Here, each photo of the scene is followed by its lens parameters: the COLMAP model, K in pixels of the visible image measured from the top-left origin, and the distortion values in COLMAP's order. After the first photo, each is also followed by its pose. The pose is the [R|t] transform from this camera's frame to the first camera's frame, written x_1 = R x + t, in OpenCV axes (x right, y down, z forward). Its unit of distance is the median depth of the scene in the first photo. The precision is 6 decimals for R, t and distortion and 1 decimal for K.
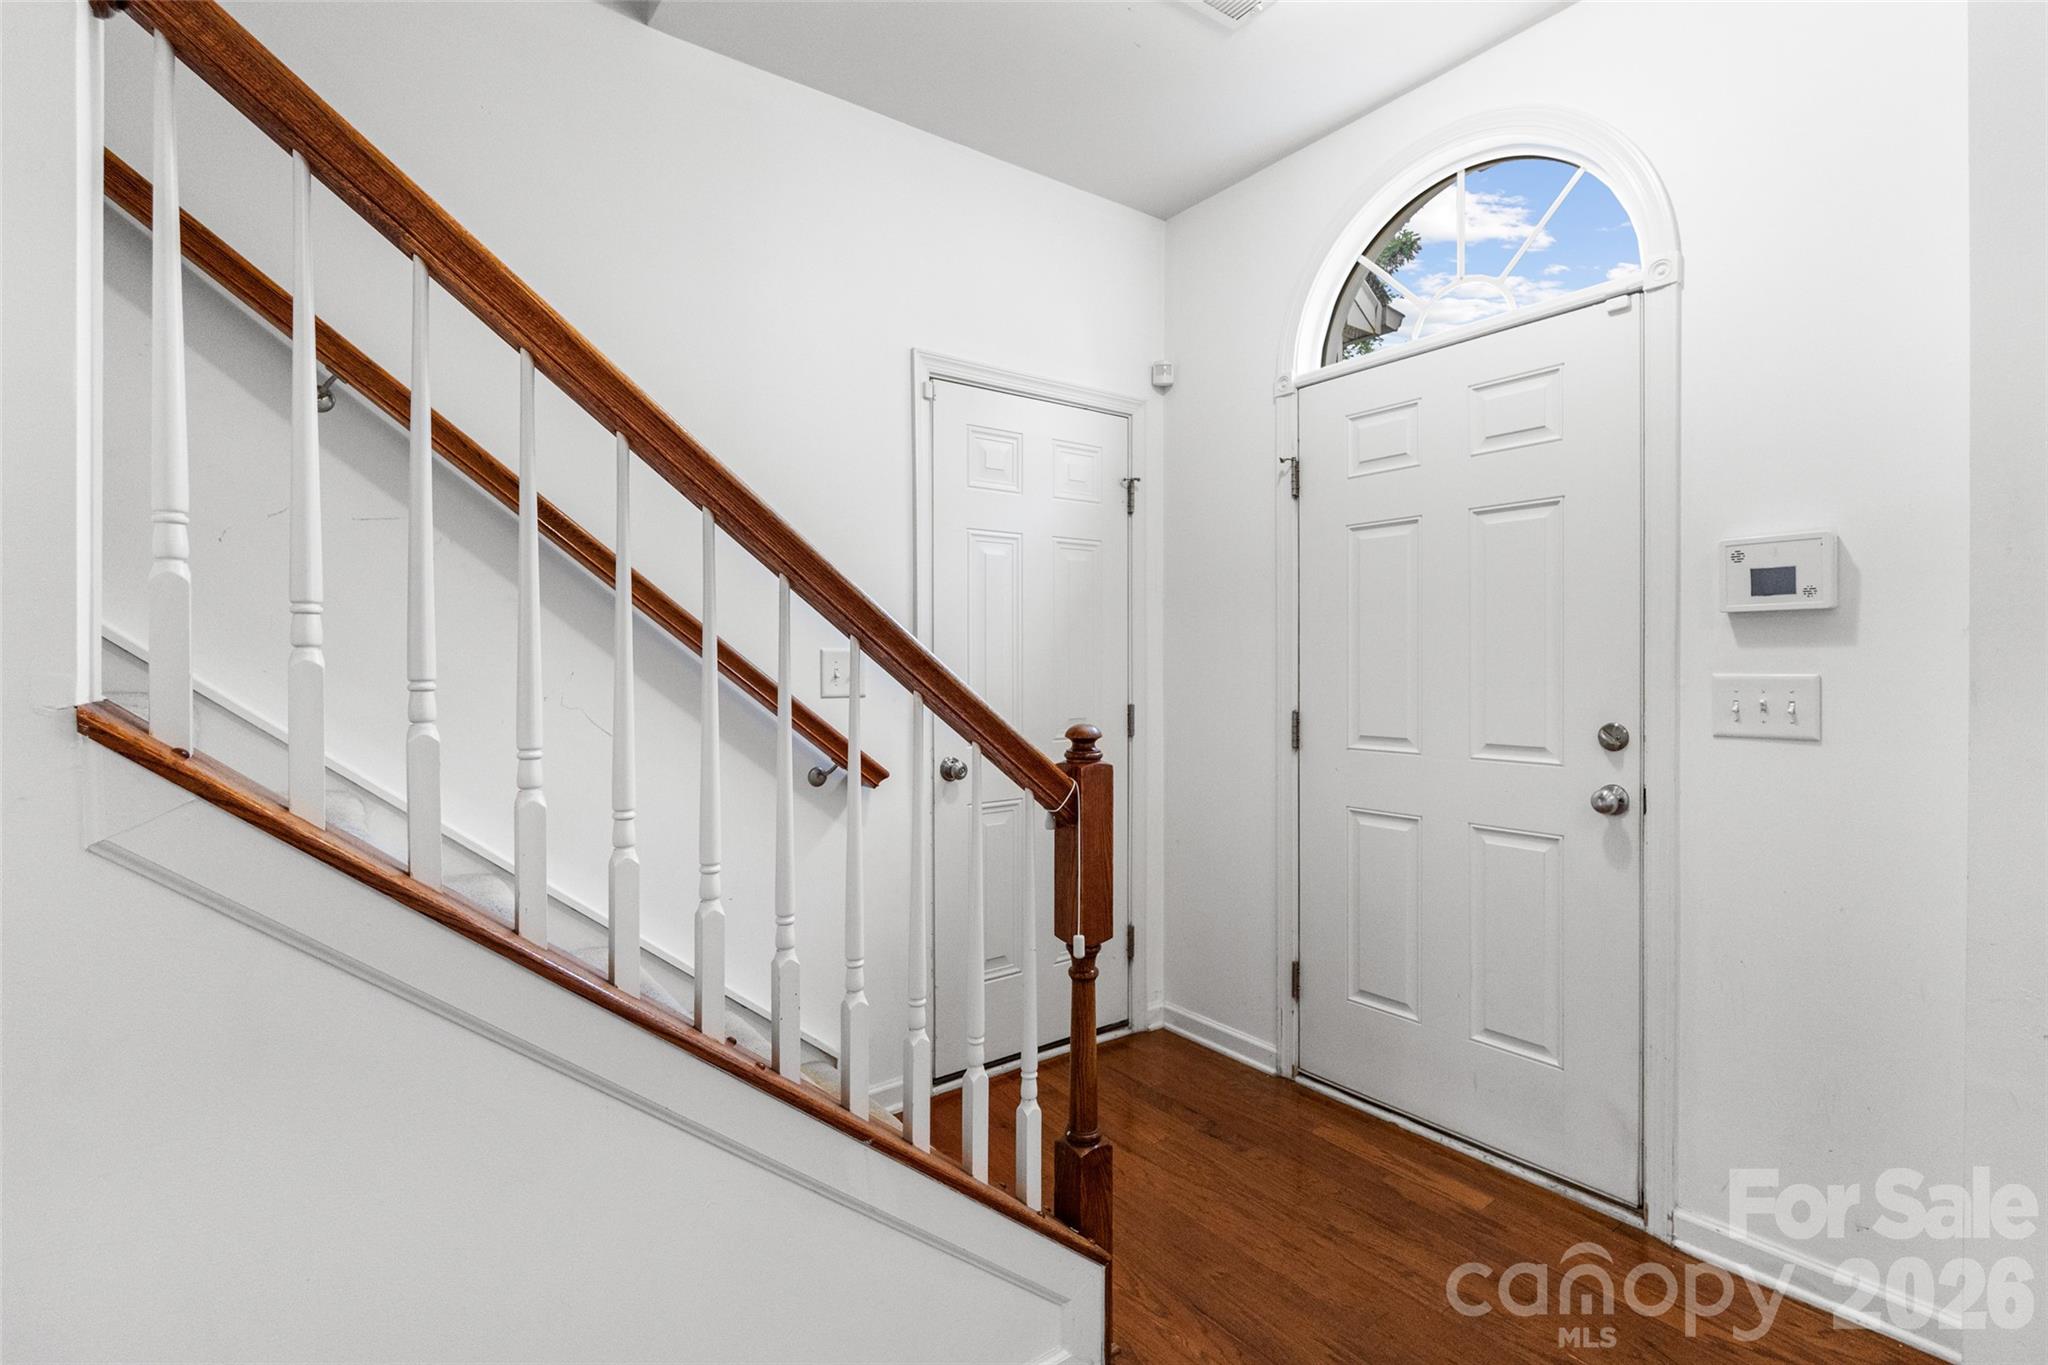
lens RADIAL K [[960.4, 0, 1026.8], [0, 960.4, 641.9], [0, 0, 1]] dist [-0.003997, -0.000097]
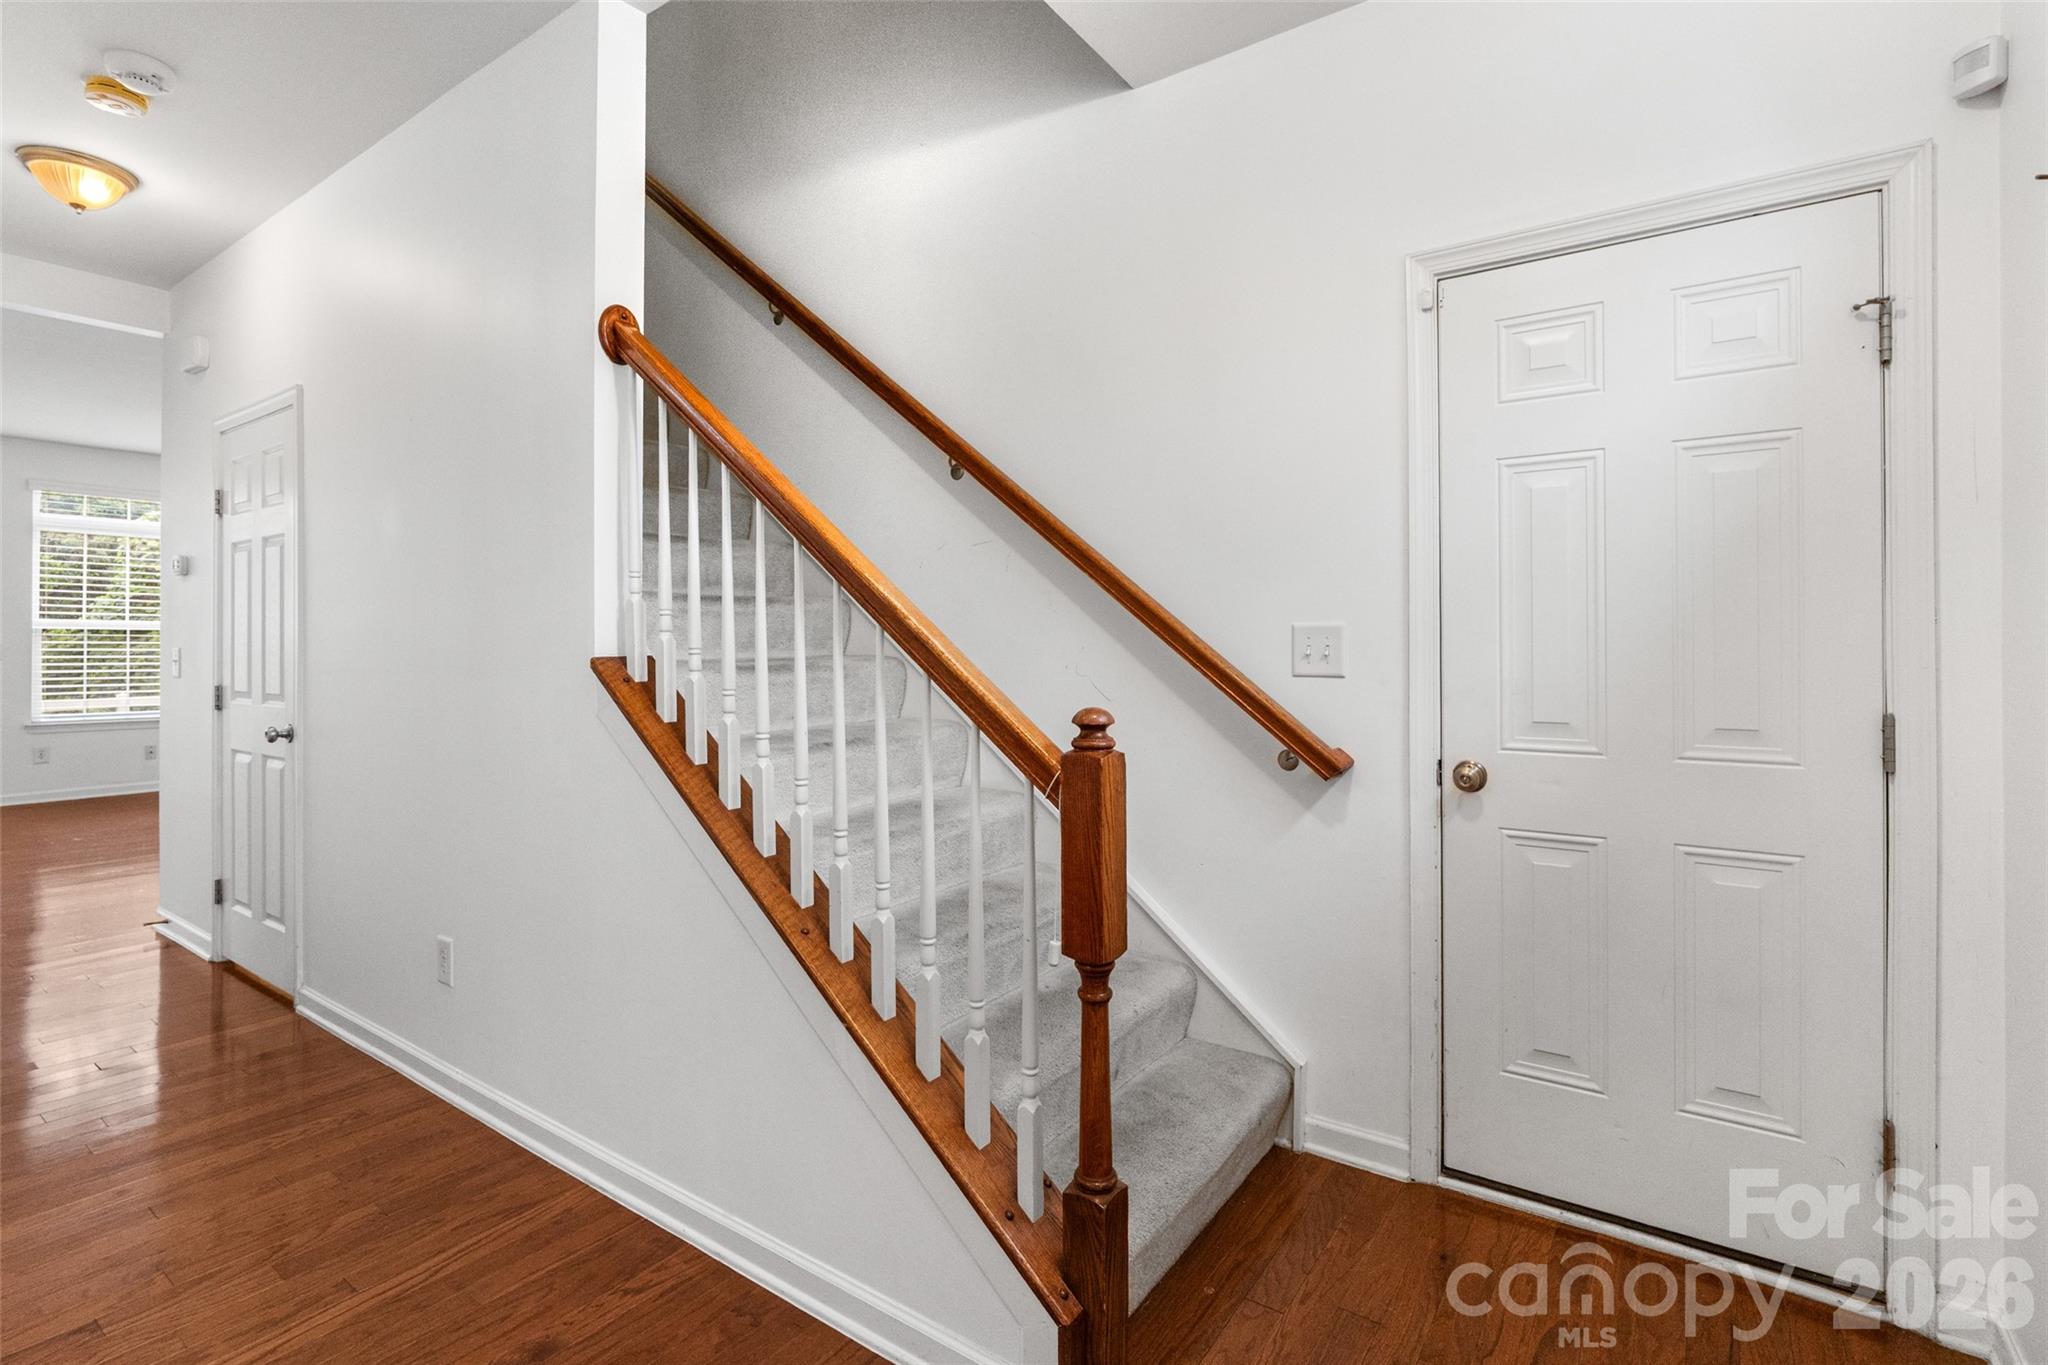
lens RADIAL K [[960.4, 0, 1026.8], [0, 960.4, 641.9], [0, 0, 1]] dist [-0.003997, -0.000097]
pose [[0.309797, -0.000045, -0.950803, 0.592642], [0.022963, 0.999709, 0.007435, 0.011016], [0.950525, -0.024137, 0.309708, 0.461232]]
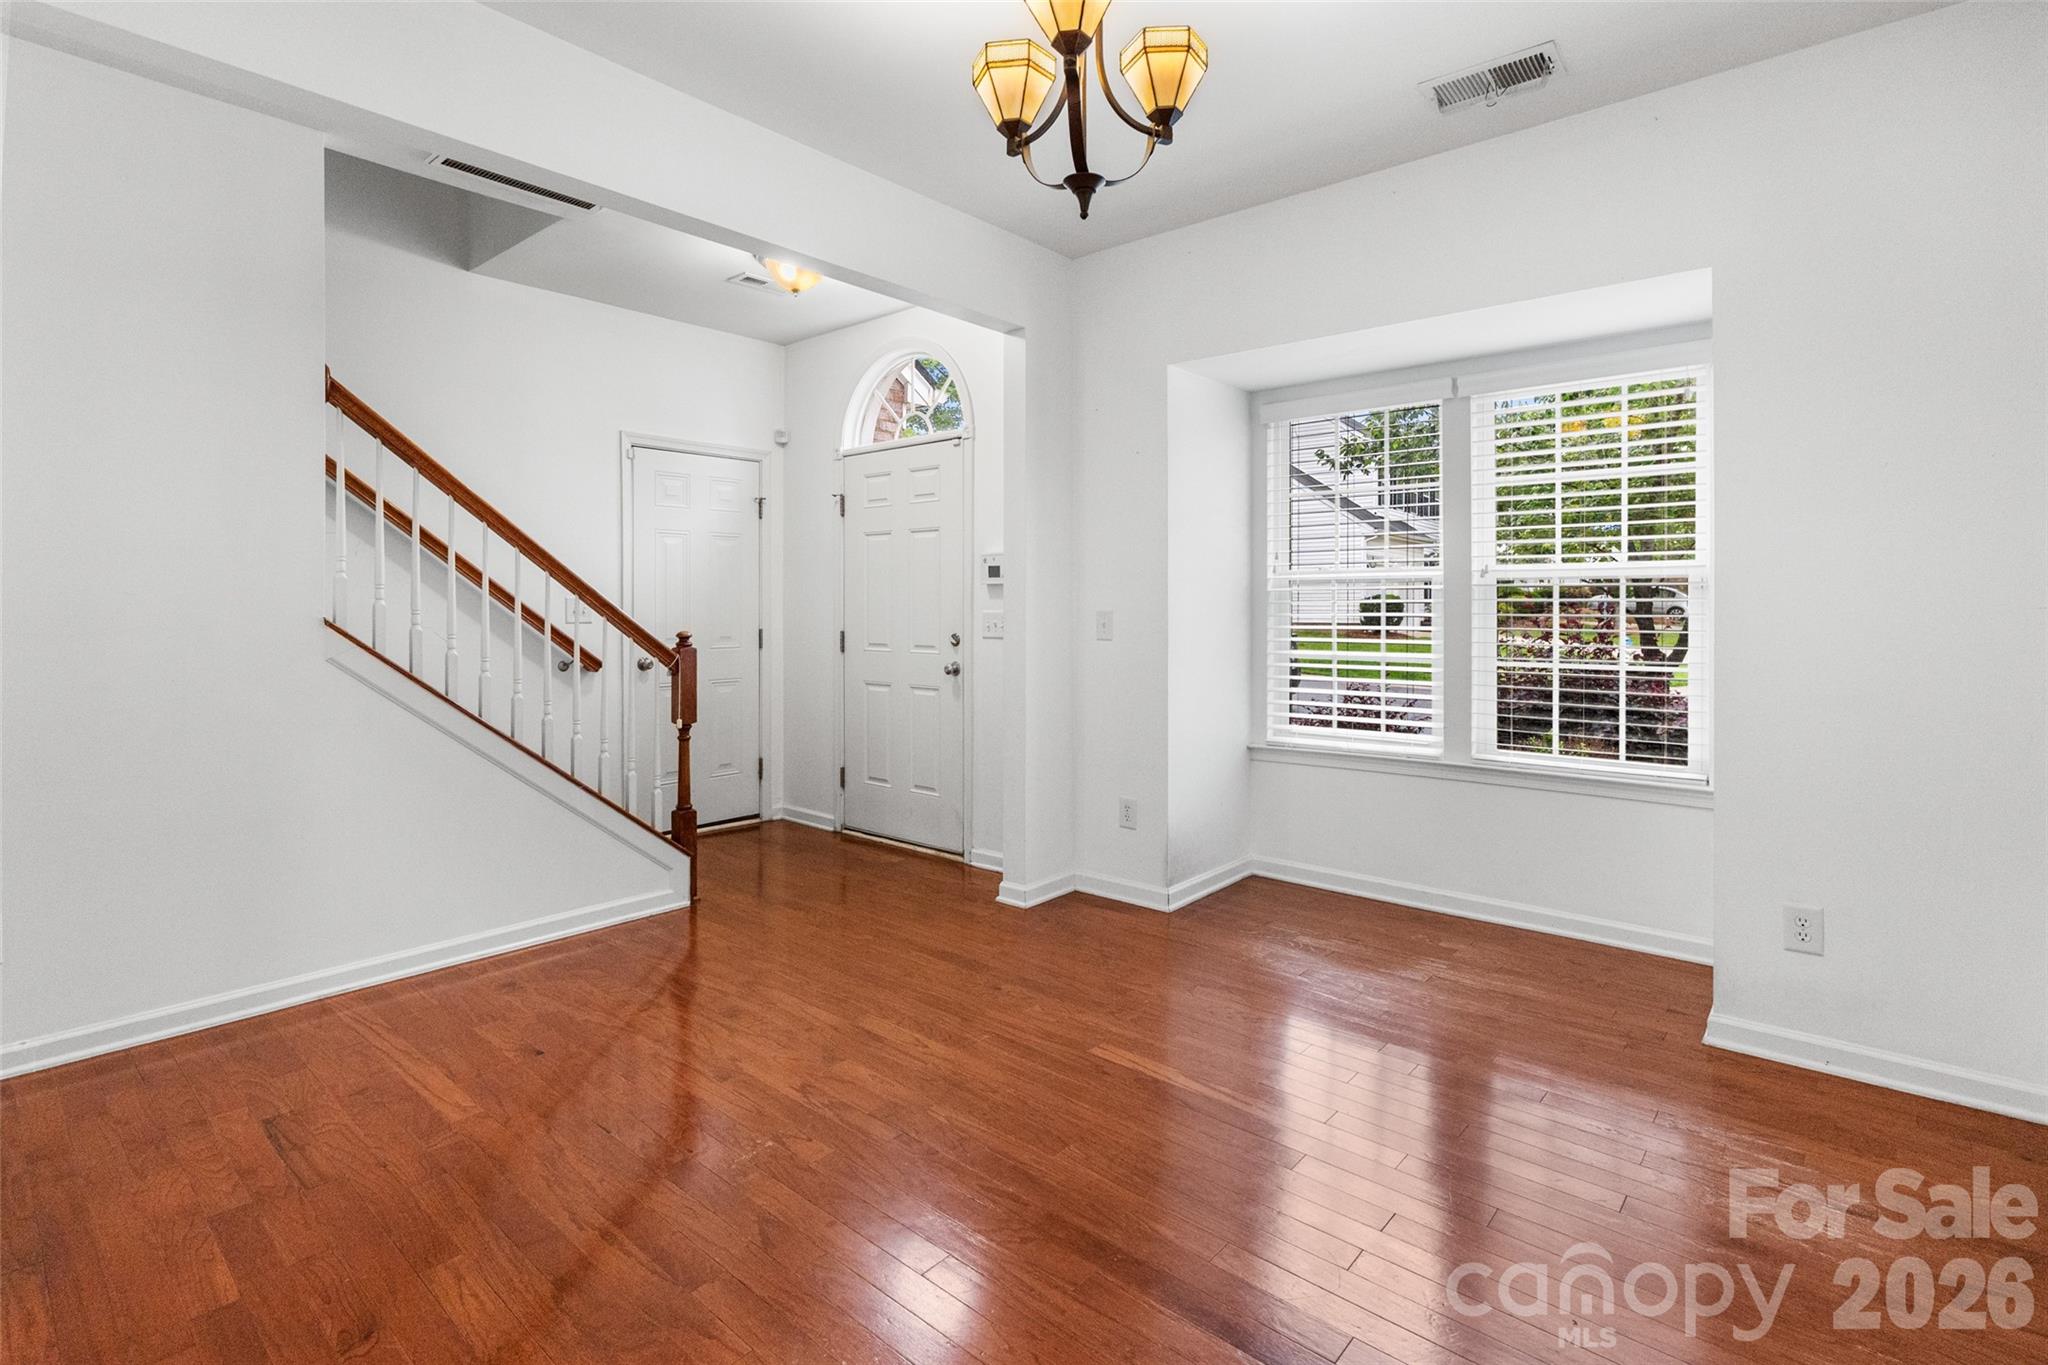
lens RADIAL K [[982.1, 0, 1013.6], [0, 982.1, 596.4], [0, 0, 1]] dist [-0.001834, -0.000277]
pose [[0.978558, 0.004745, 0.205915, 0.238560], [-0.007670, 0.999881, 0.013413, -0.025653], [-0.205826, -0.014705, 0.978478, -1.023497]]
